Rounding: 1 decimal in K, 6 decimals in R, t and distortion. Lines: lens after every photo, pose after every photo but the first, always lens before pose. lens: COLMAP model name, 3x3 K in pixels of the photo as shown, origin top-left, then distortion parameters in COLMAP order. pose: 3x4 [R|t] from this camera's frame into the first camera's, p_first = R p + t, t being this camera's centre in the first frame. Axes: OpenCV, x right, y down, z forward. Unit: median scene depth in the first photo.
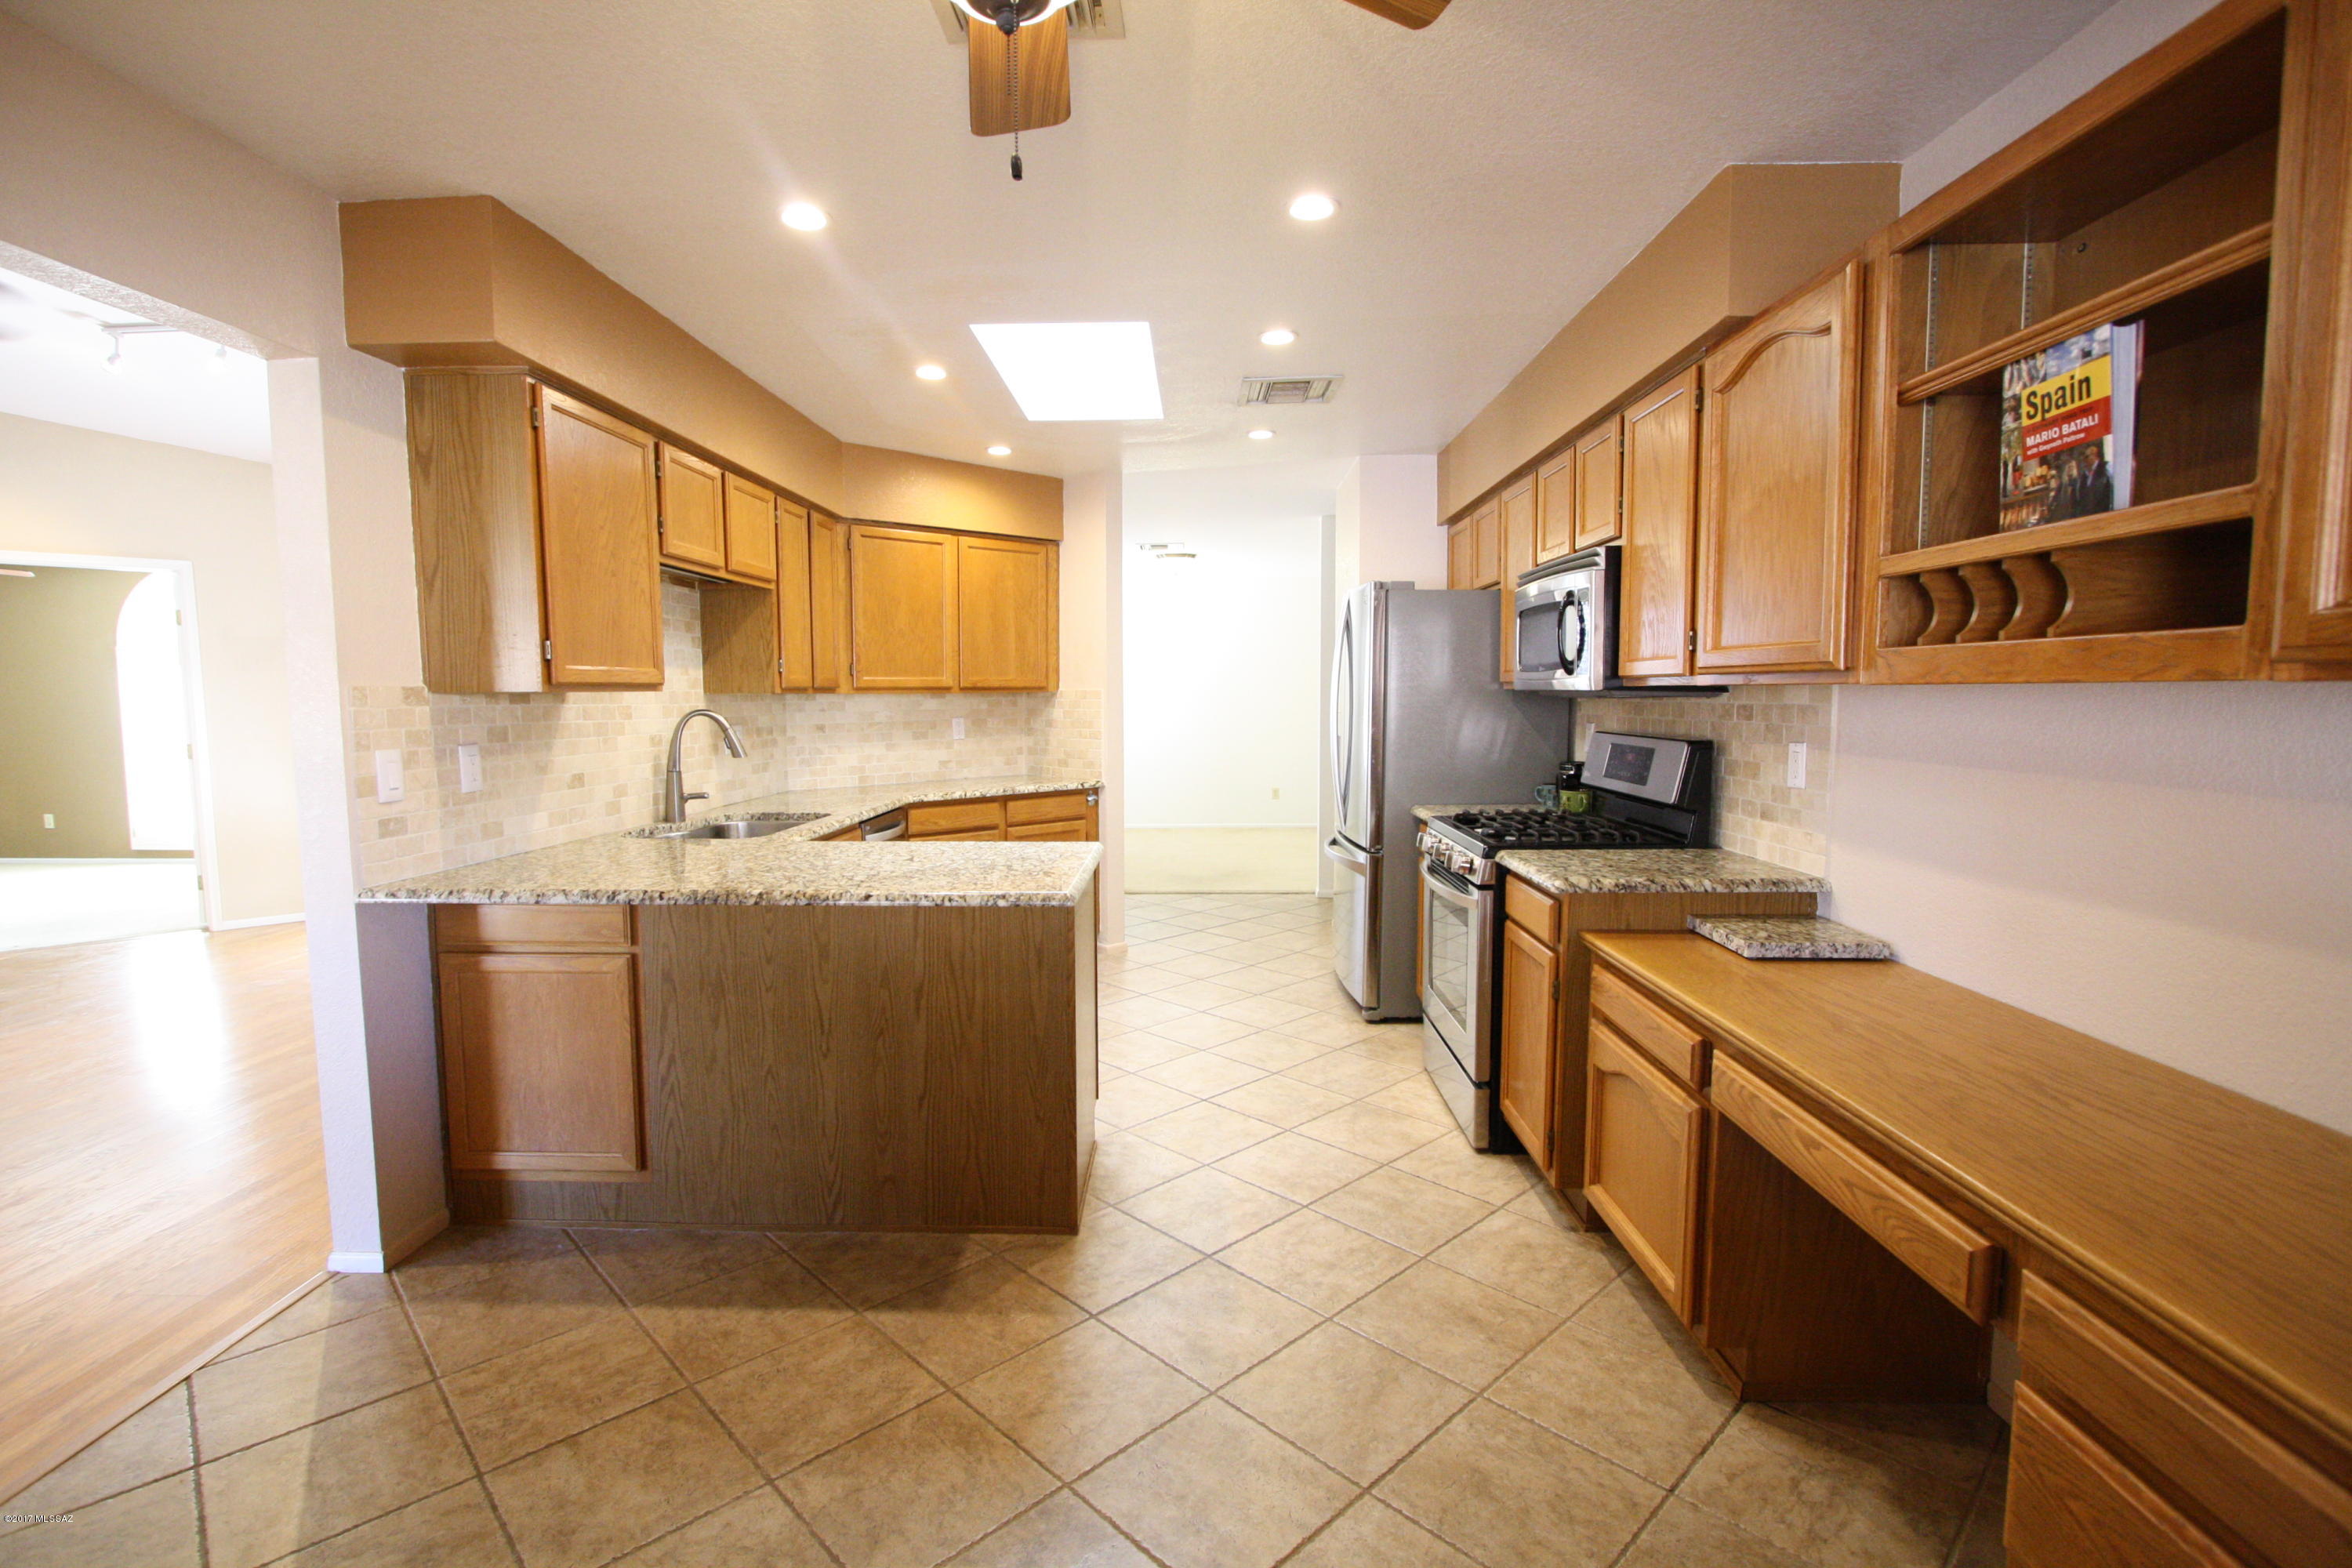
lens RADIAL K [[1096.3, 0, 1153.6], [0, 1096.3, 788.6], [0, 0, 1]] dist [-0.015662, 0.000636]
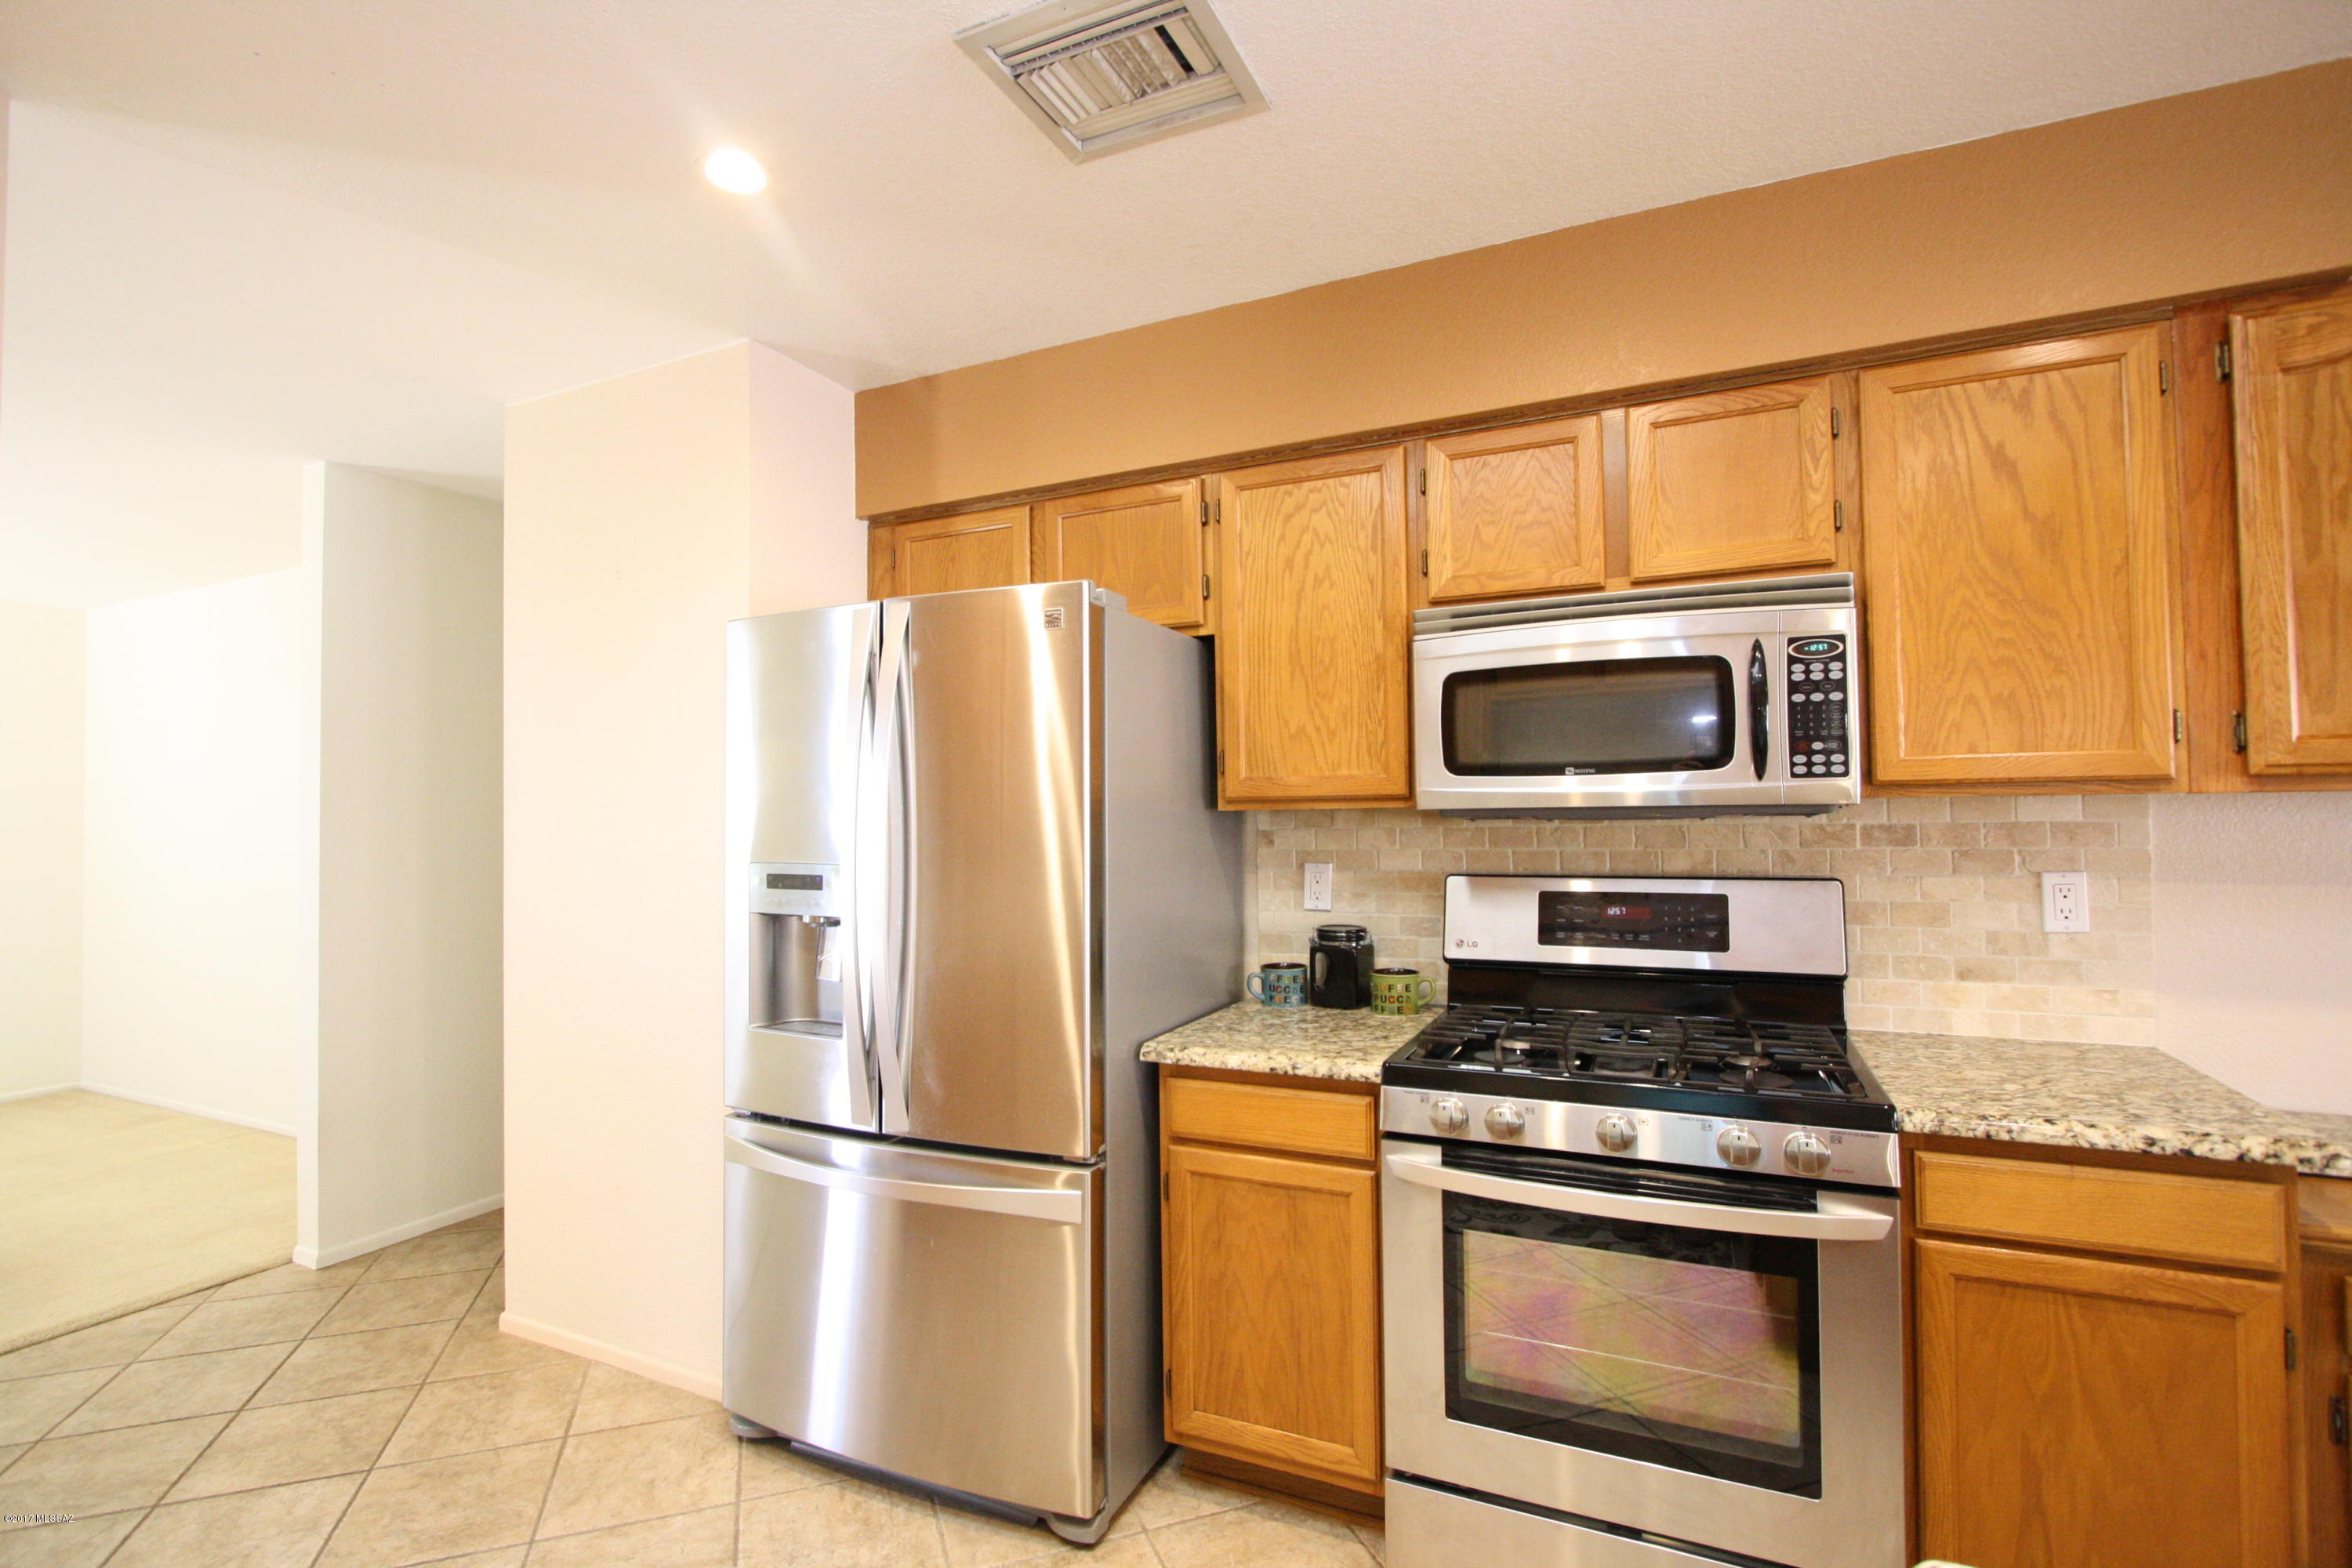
lens RADIAL K [[1096.3, 0, 1153.6], [0, 1096.3, 788.6], [0, 0, 1]] dist [-0.015662, 0.000636]
pose [[0.404748, 0.023217, 0.914134, -0.344820], [0.089500, 0.993872, -0.064870, -0.104853], [-0.910038, 0.108071, 0.400189, 1.239936]]
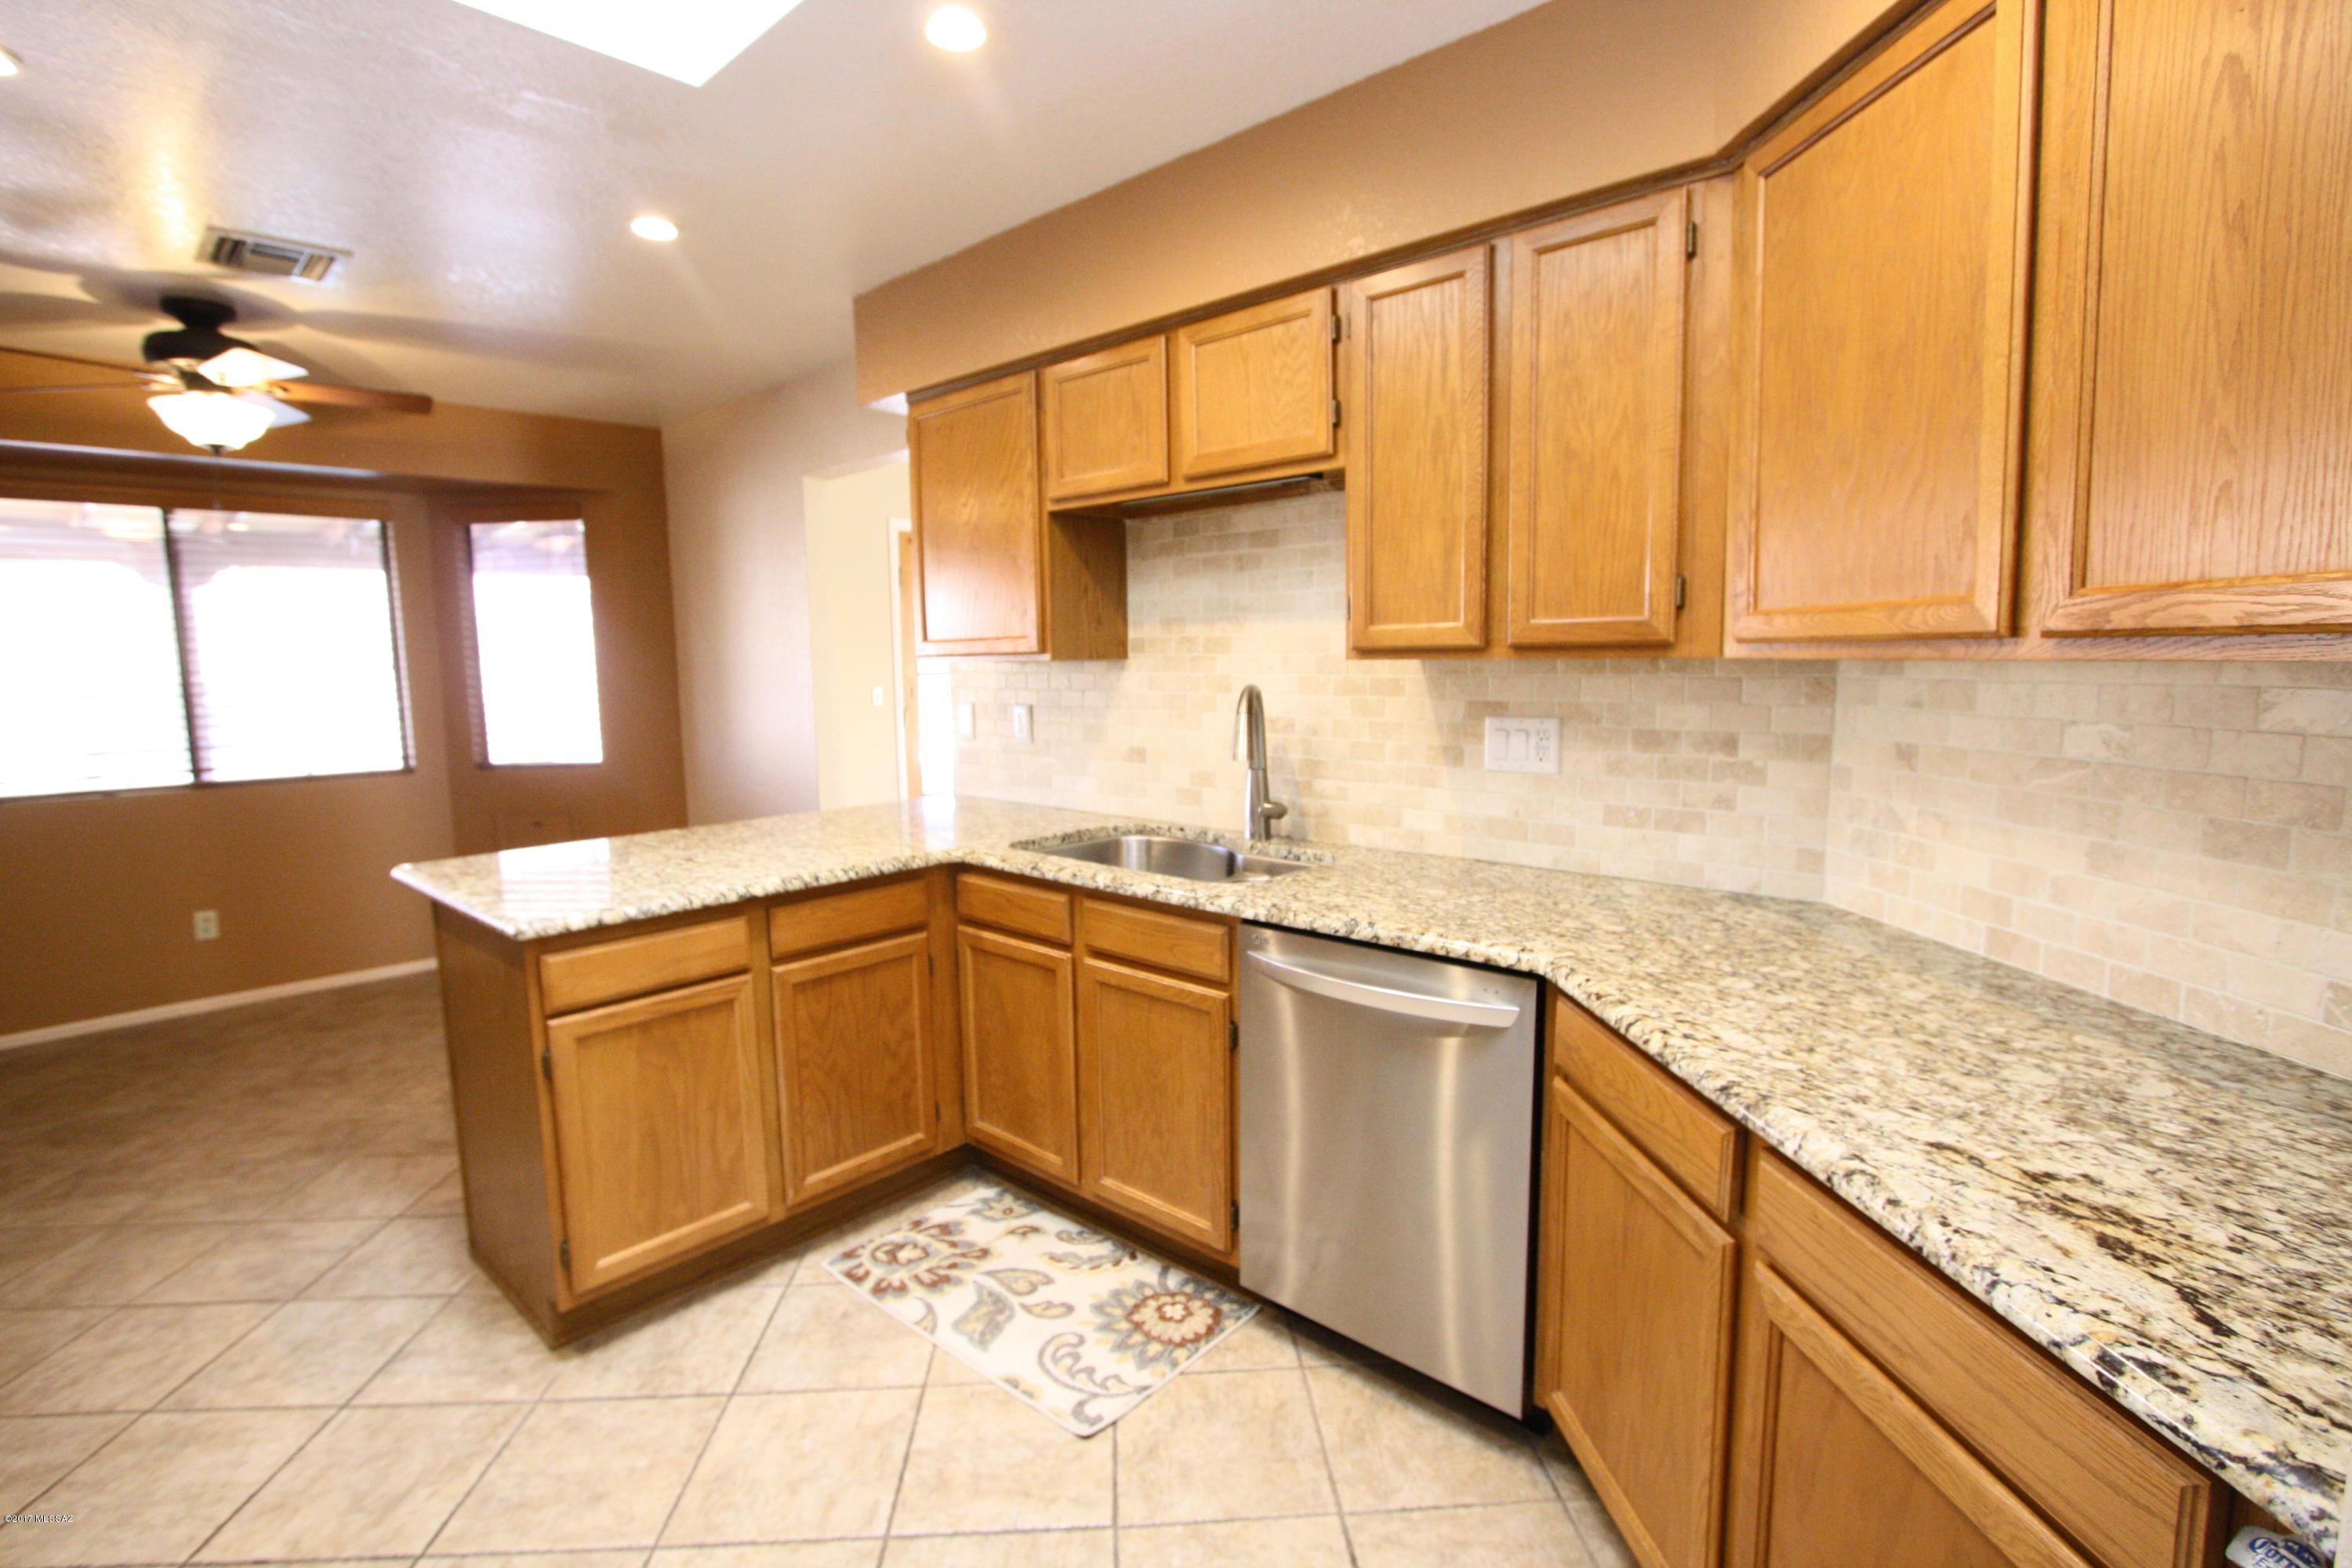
lens RADIAL K [[1096.3, 0, 1153.6], [0, 1096.3, 788.6], [0, 0, 1]] dist [-0.015662, 0.000636]
pose [[-0.650134, 0.113460, -0.751301, 0.204935], [-0.040930, 0.982123, 0.183737, -0.187107], [0.758717, 0.150205, -0.633867, 1.985185]]
